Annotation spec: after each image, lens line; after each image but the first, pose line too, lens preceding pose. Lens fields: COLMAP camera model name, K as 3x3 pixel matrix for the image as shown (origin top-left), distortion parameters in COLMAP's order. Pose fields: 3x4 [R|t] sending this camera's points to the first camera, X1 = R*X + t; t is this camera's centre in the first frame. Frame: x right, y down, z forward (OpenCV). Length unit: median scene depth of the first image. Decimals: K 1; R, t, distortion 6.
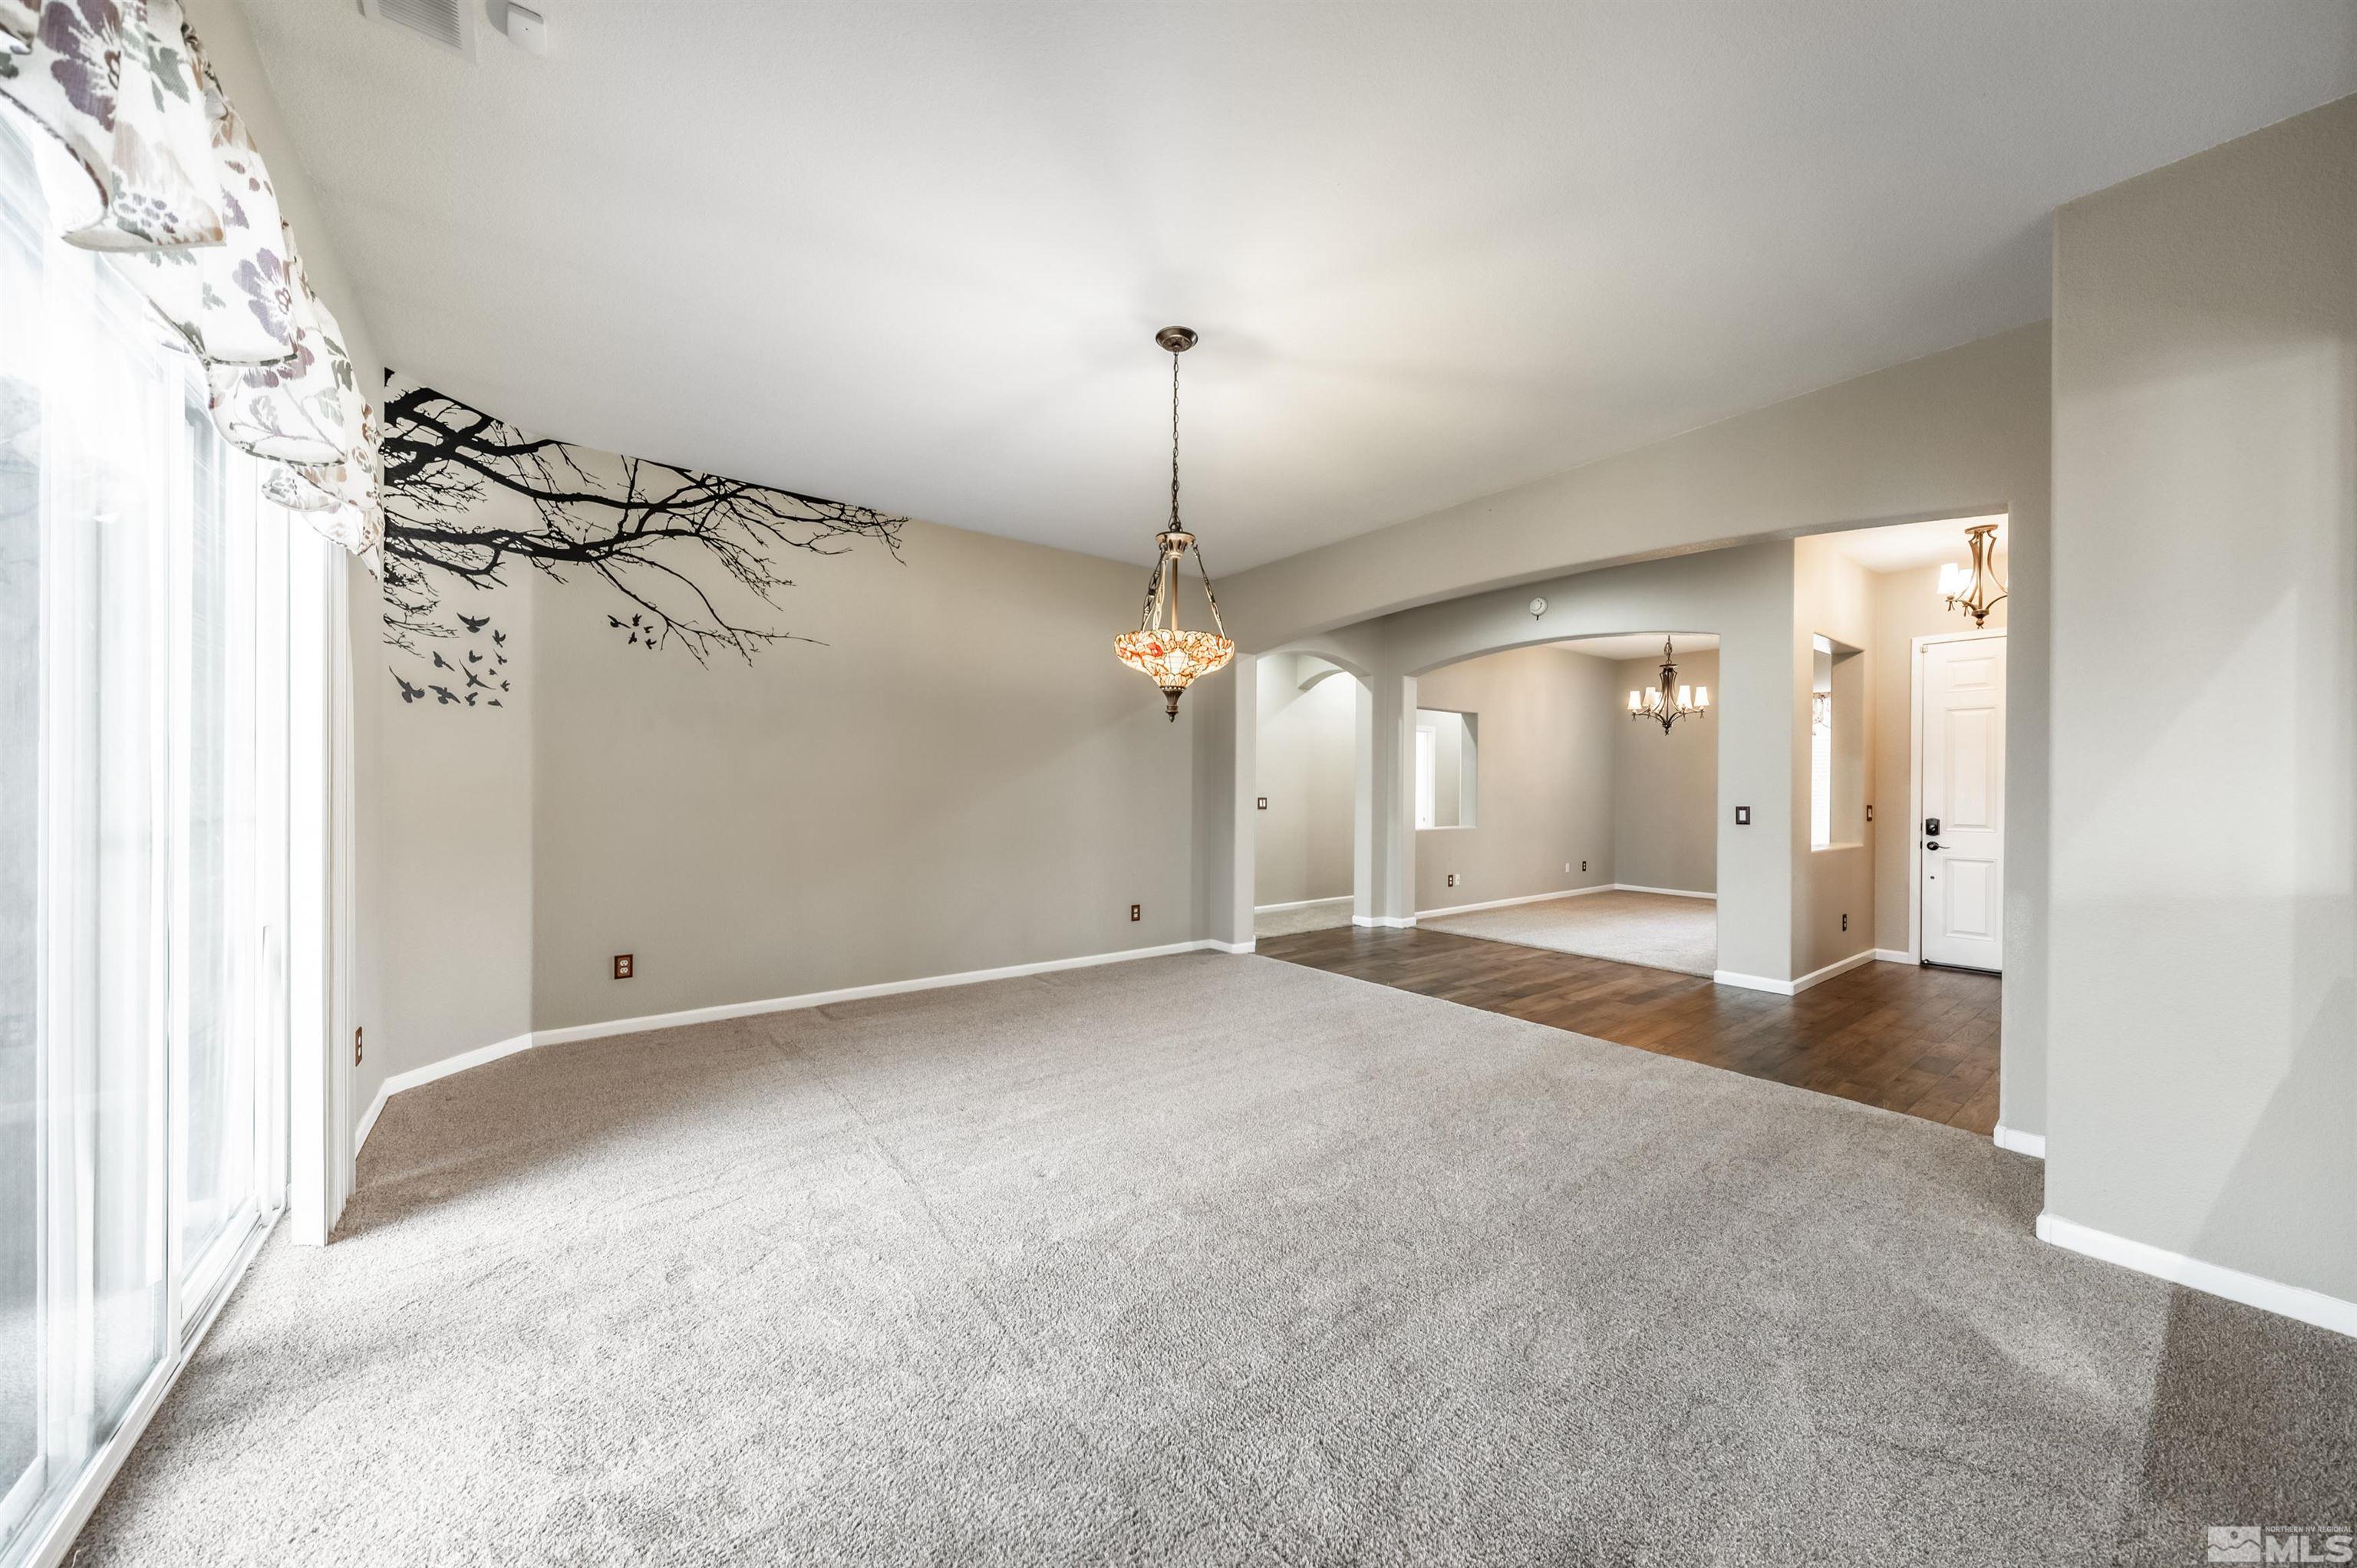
lens RADIAL K [[810.1, 0, 1171.0], [0, 810.1, 792.1], [0, 0, 1]] dist [0.011367, -0.003935]
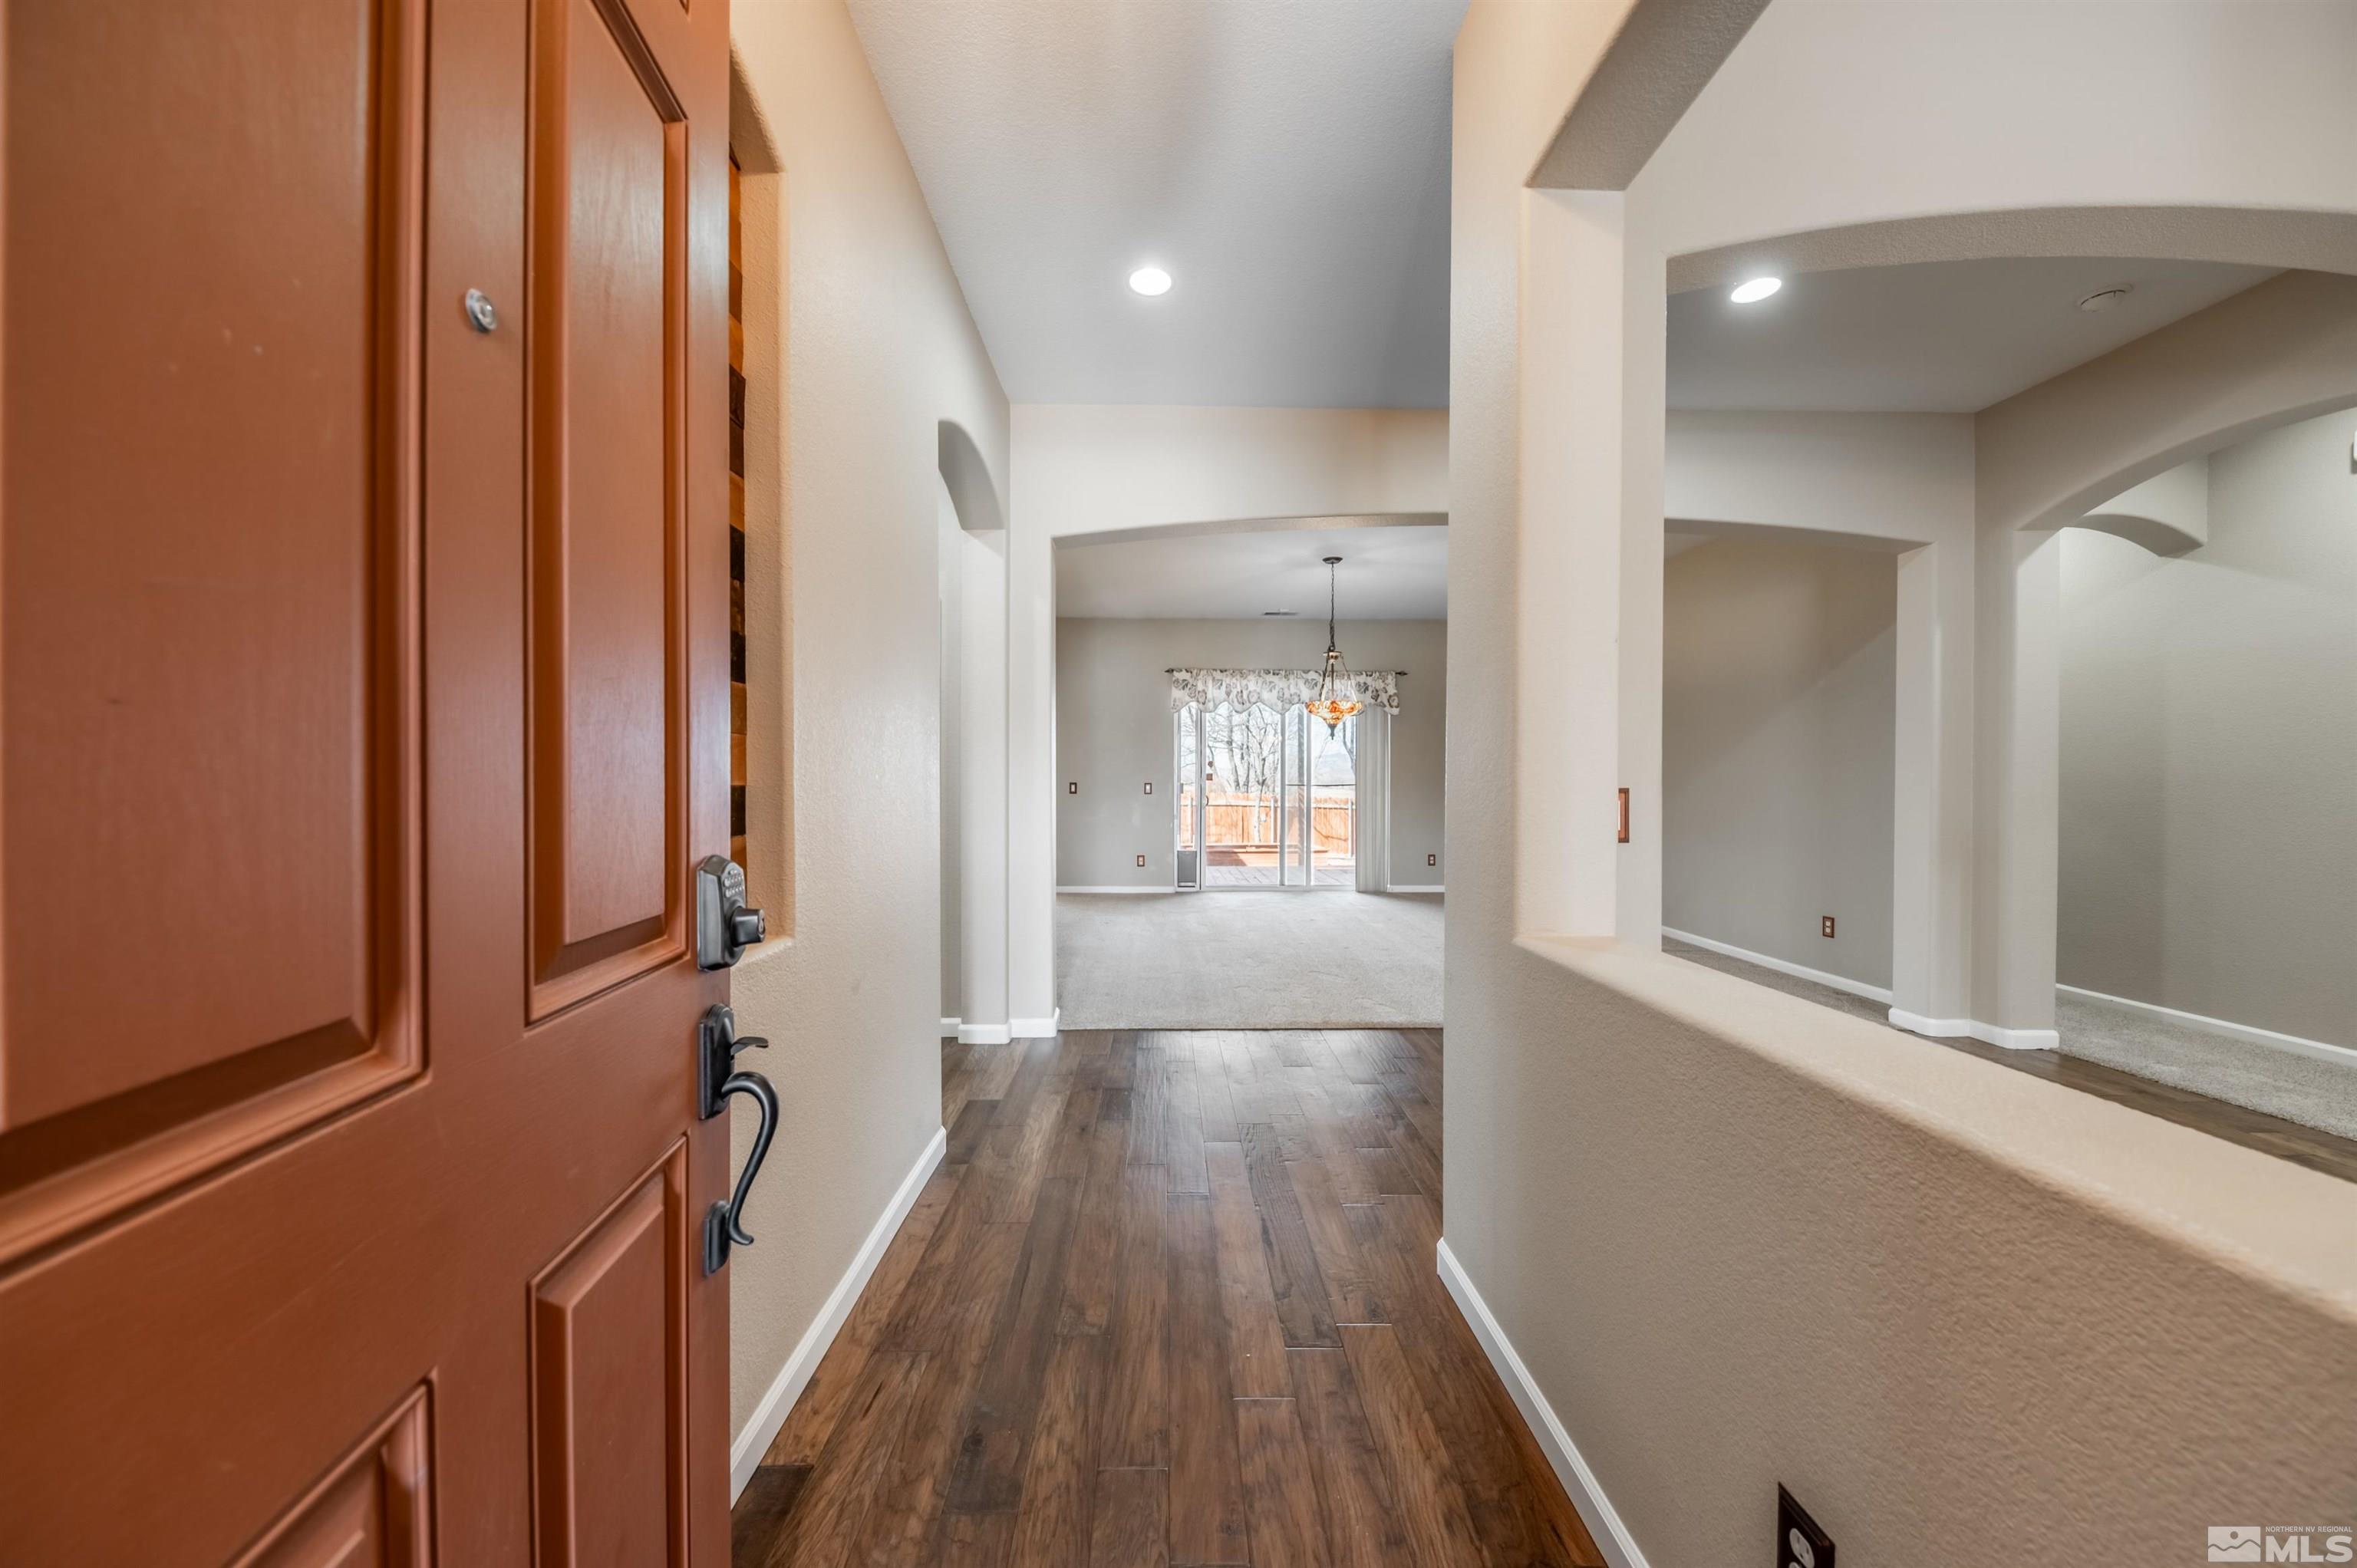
lens RADIAL K [[817.6, 0, 1166.6], [0, 817.6, 791.3], [0, 0, 1]] dist [0.018695, -0.007727]
pose [[-0.593403, -0.000756, -0.804905, 1.638929], [-0.011888, 0.999899, 0.007825, 0.029773], [0.804818, 0.014212, -0.593352, 1.587073]]
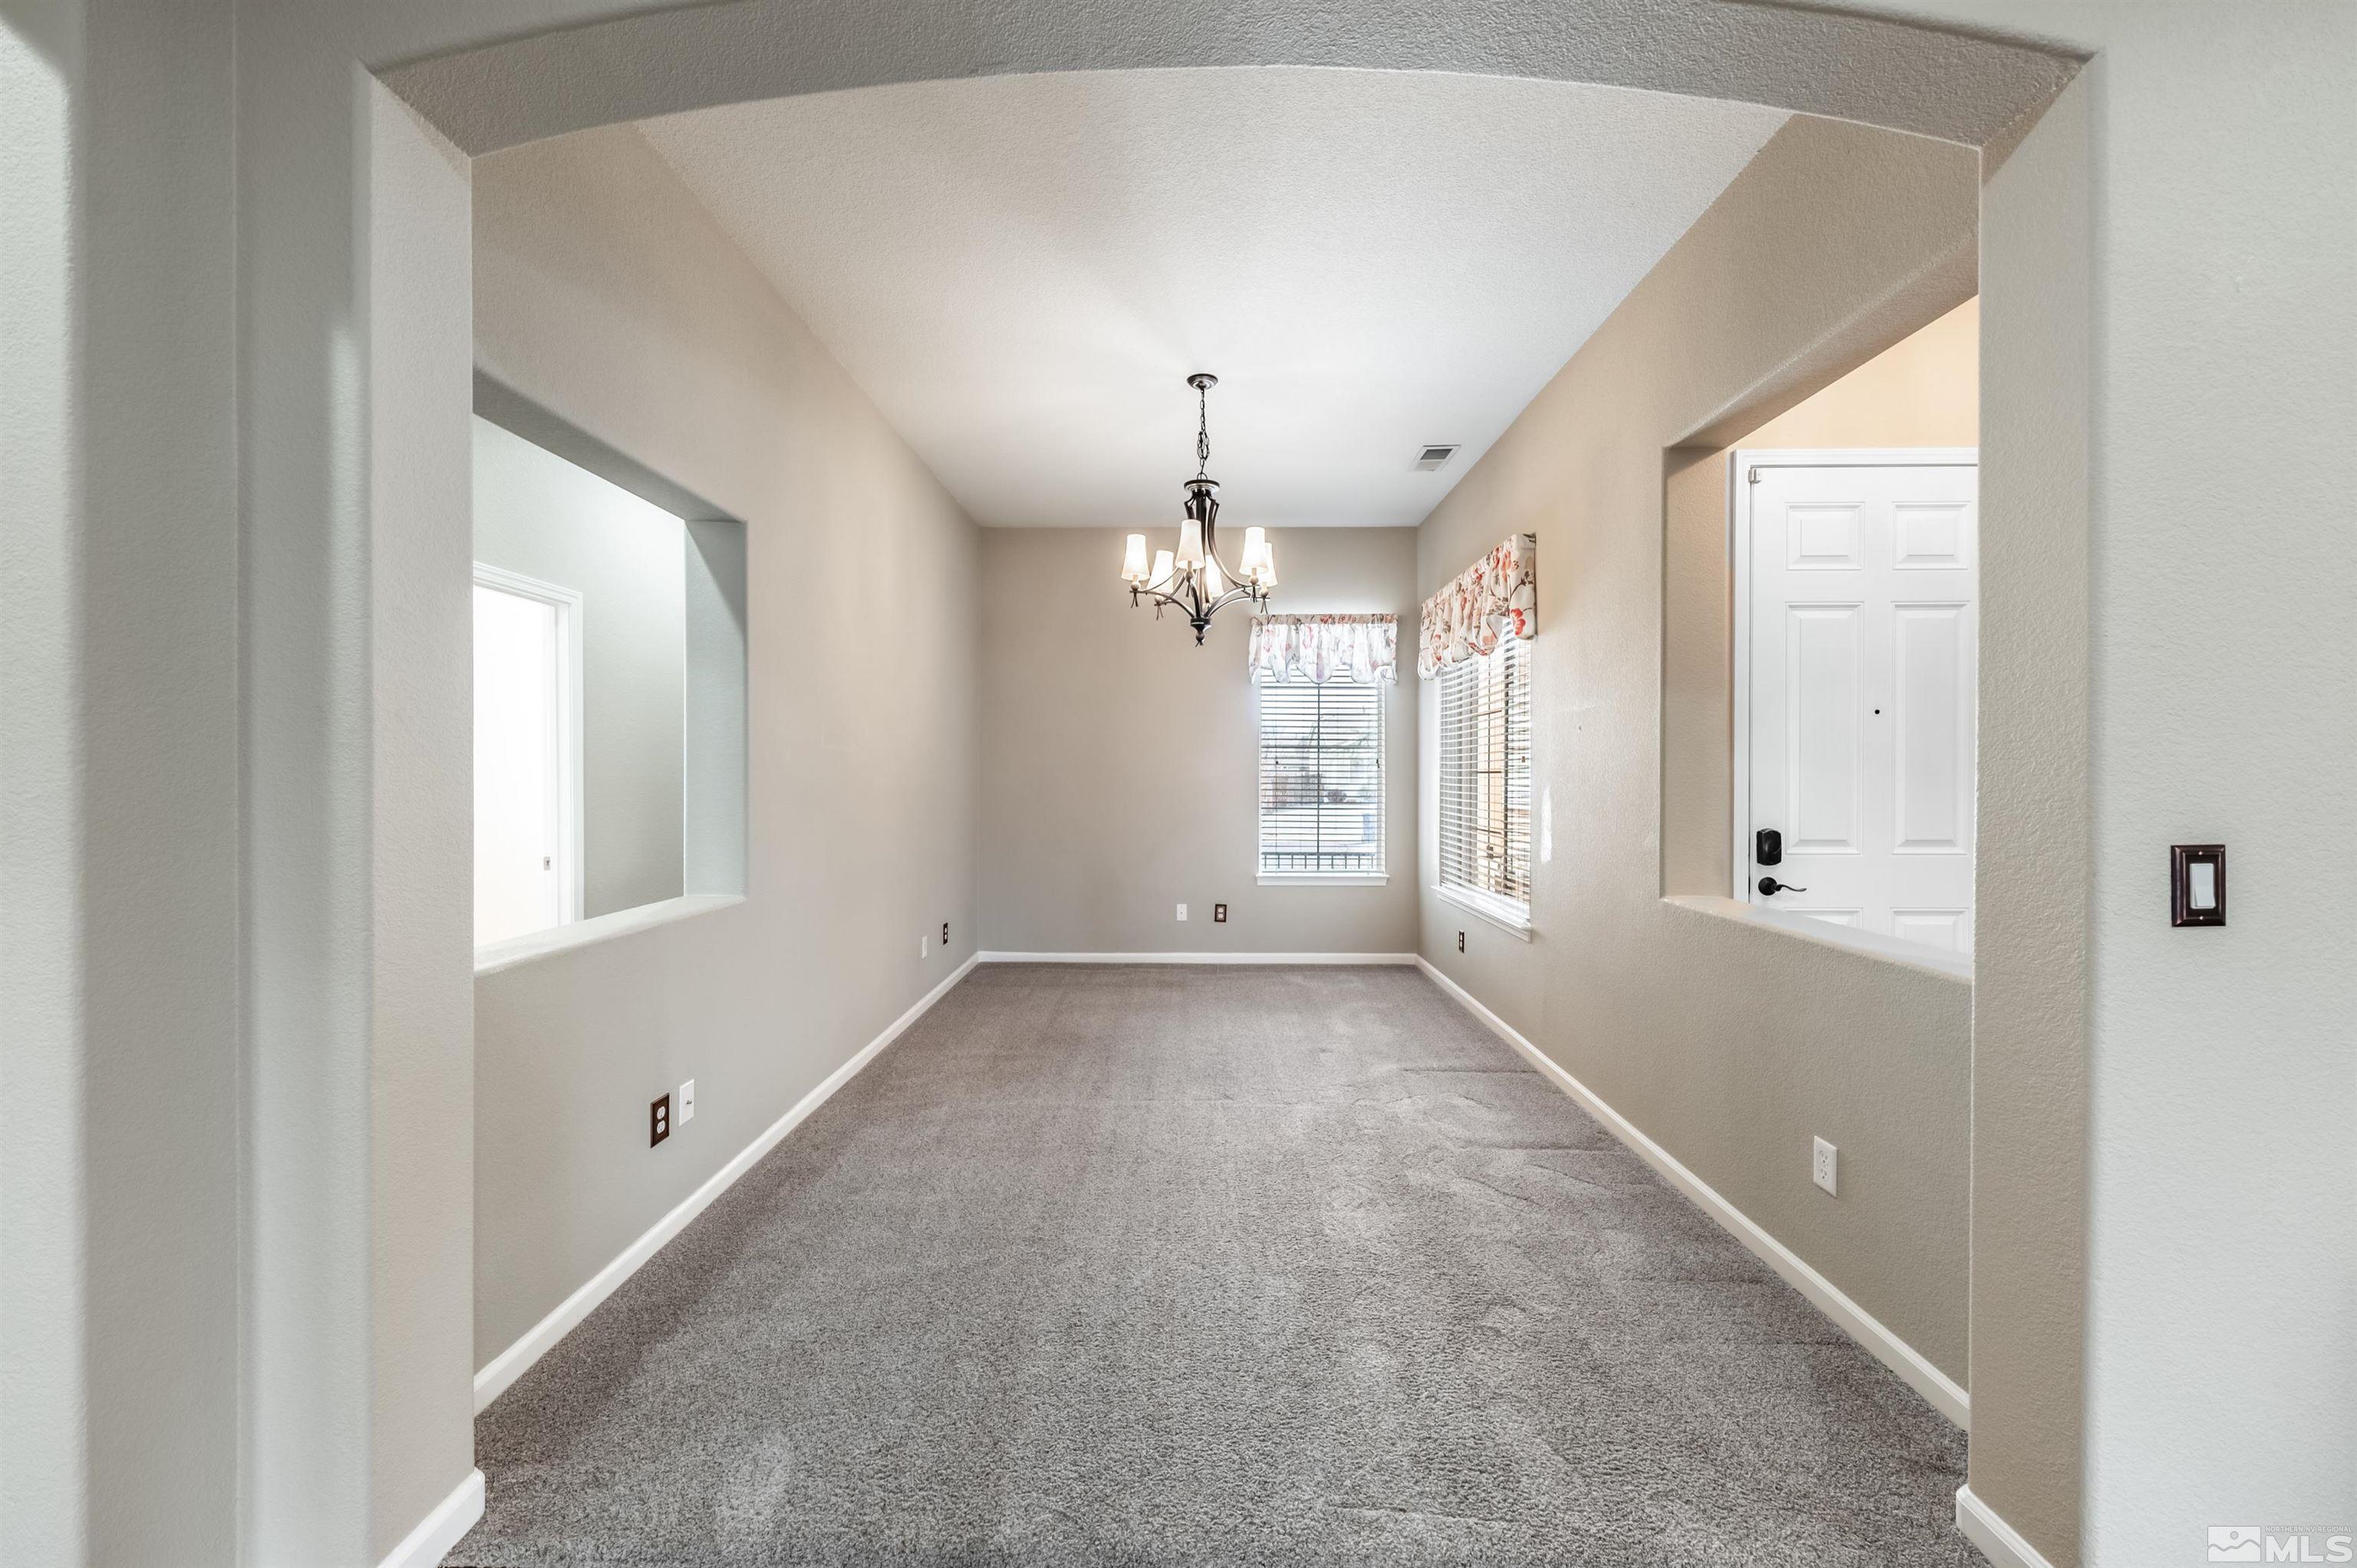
lens RADIAL K [[897.6, 0, 1178.5], [0, 897.6, 784.0], [0, 0, 1]] dist [0.000251, 0.000010]
pose [[0.613932, -0.014446, 0.789227, 0.499167], [0.008402, 0.999895, 0.011766, -0.005710], [-0.789314, -0.000592, 0.613989, 1.569984]]
